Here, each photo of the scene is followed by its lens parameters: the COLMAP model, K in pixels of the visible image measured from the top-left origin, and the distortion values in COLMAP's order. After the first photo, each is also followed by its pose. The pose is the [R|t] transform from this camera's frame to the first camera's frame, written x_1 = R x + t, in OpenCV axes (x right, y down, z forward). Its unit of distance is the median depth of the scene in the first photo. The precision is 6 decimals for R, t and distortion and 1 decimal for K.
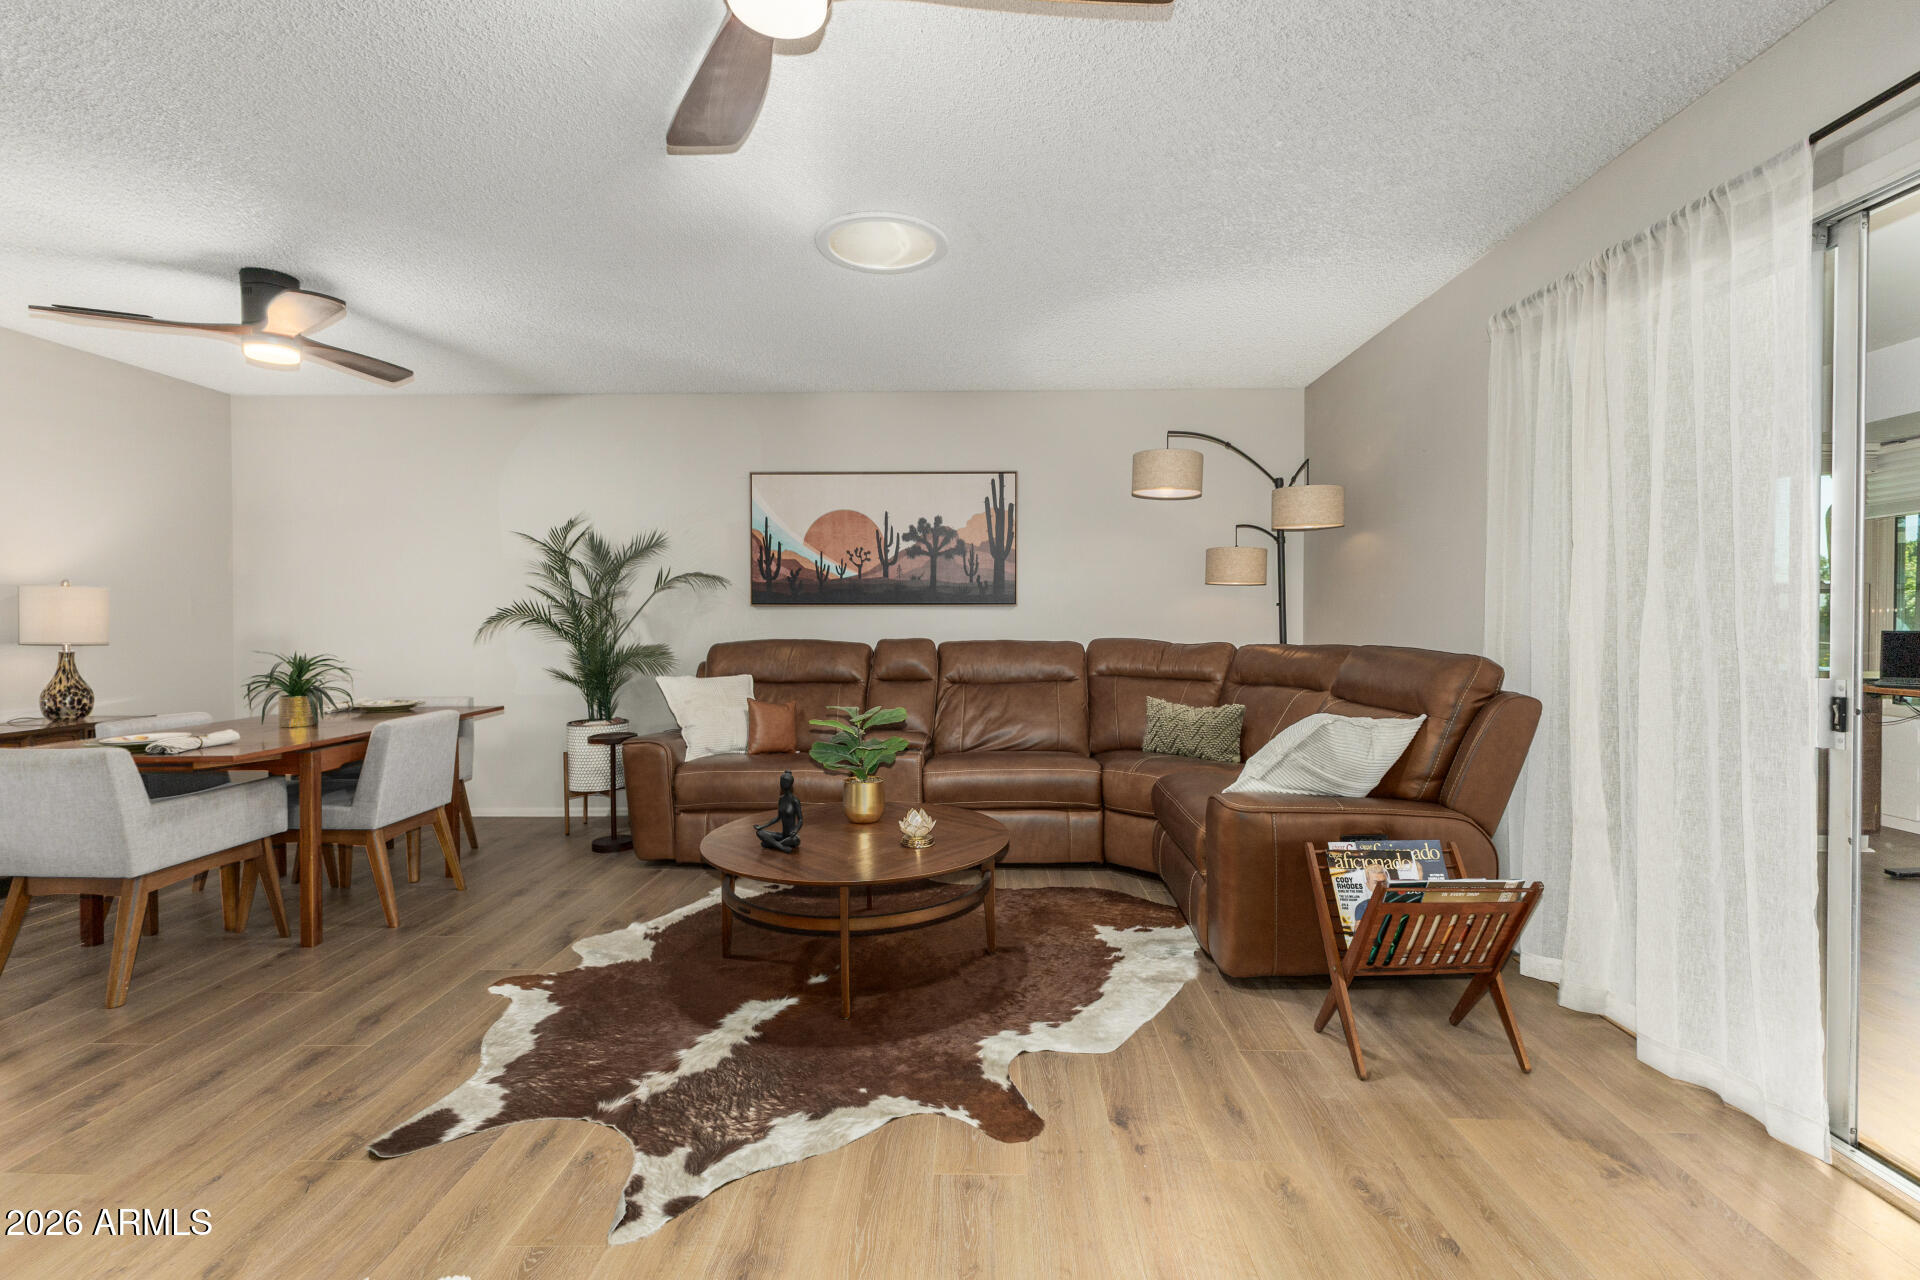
lens RADIAL K [[834.4, 0, 956.5], [0, 834.4, 634.2], [0, 0, 1]] dist [0.012134, -0.000413]
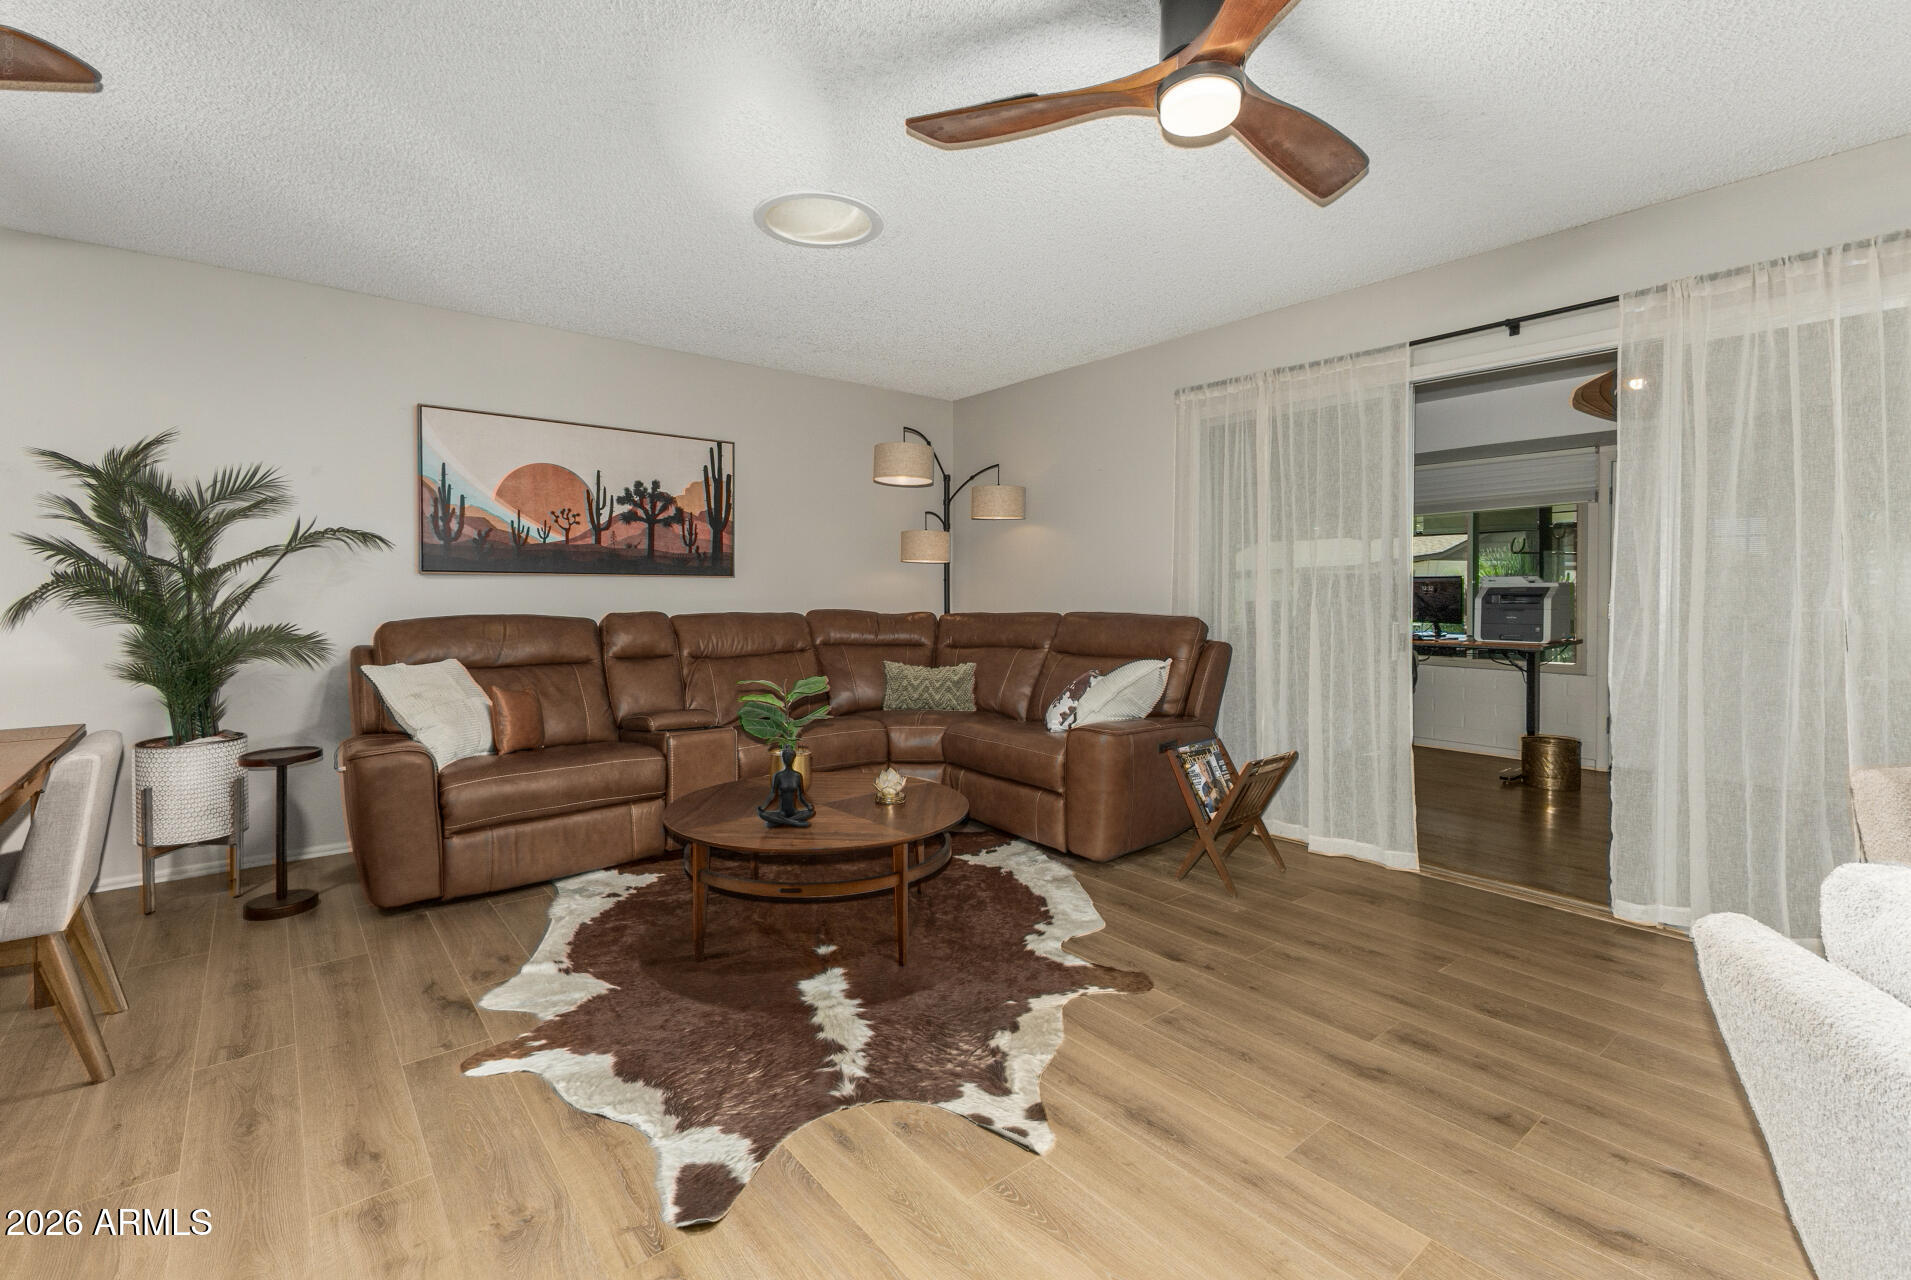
lens RADIAL K [[847.2, 0, 945.3], [0, 847.2, 603.3], [0, 0, 1]] dist [0.003154, 0.000224]
pose [[0.767196, -0.004226, 0.641399, -0.437645], [0.008267, 0.999960, -0.003301, 0.001515], [-0.641359, 0.007835, 0.767201, 0.078818]]
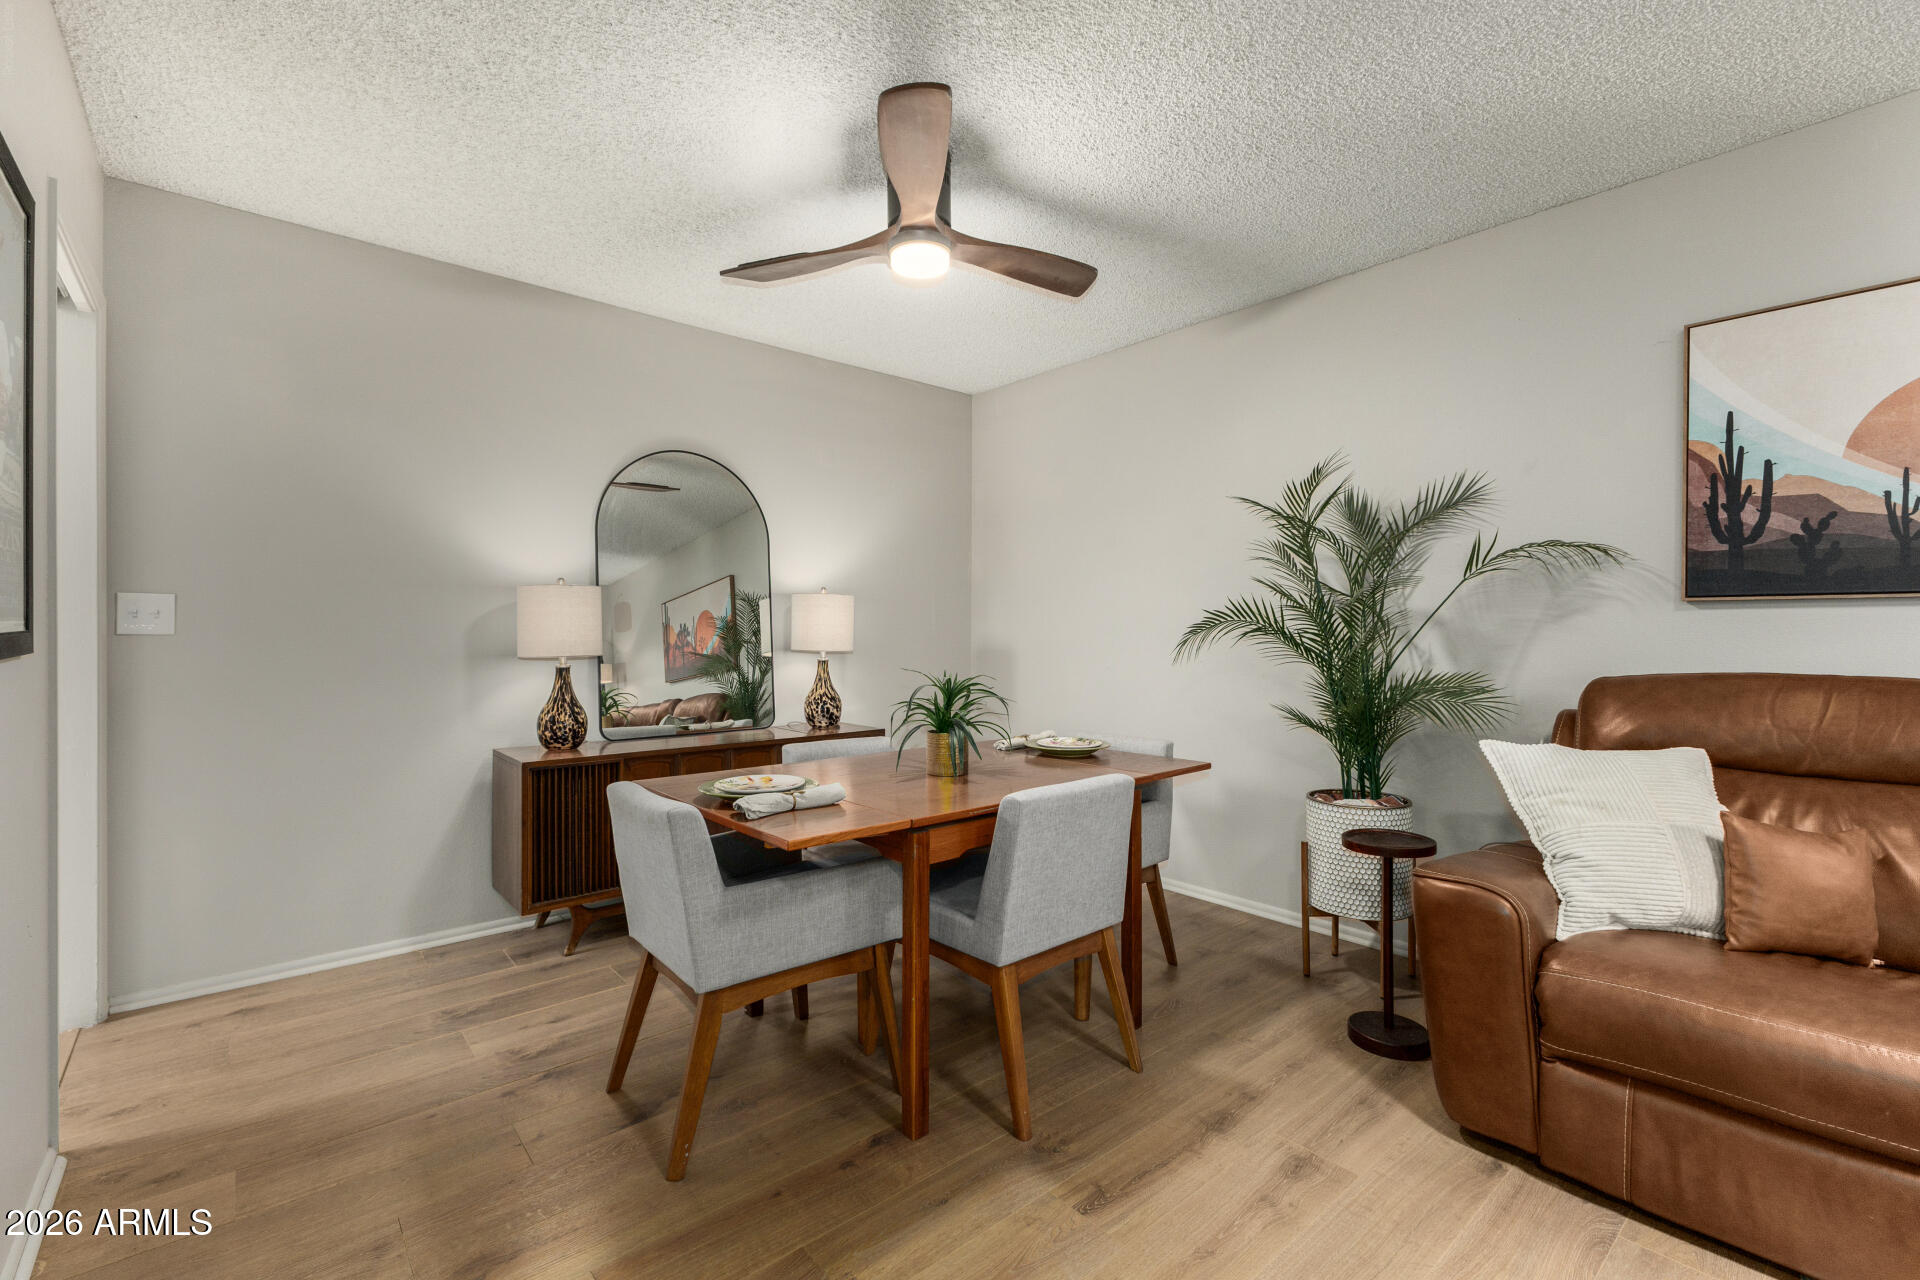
lens RADIAL K [[834.4, 0, 956.5], [0, 834.4, 634.2], [0, 0, 1]] dist [0.012134, -0.000413]
pose [[0.669843, 0.006697, -0.742473, -0.190916], [-0.015566, 0.999866, -0.005025, -0.006355], [0.742340, 0.014923, 0.669857, 0.412937]]
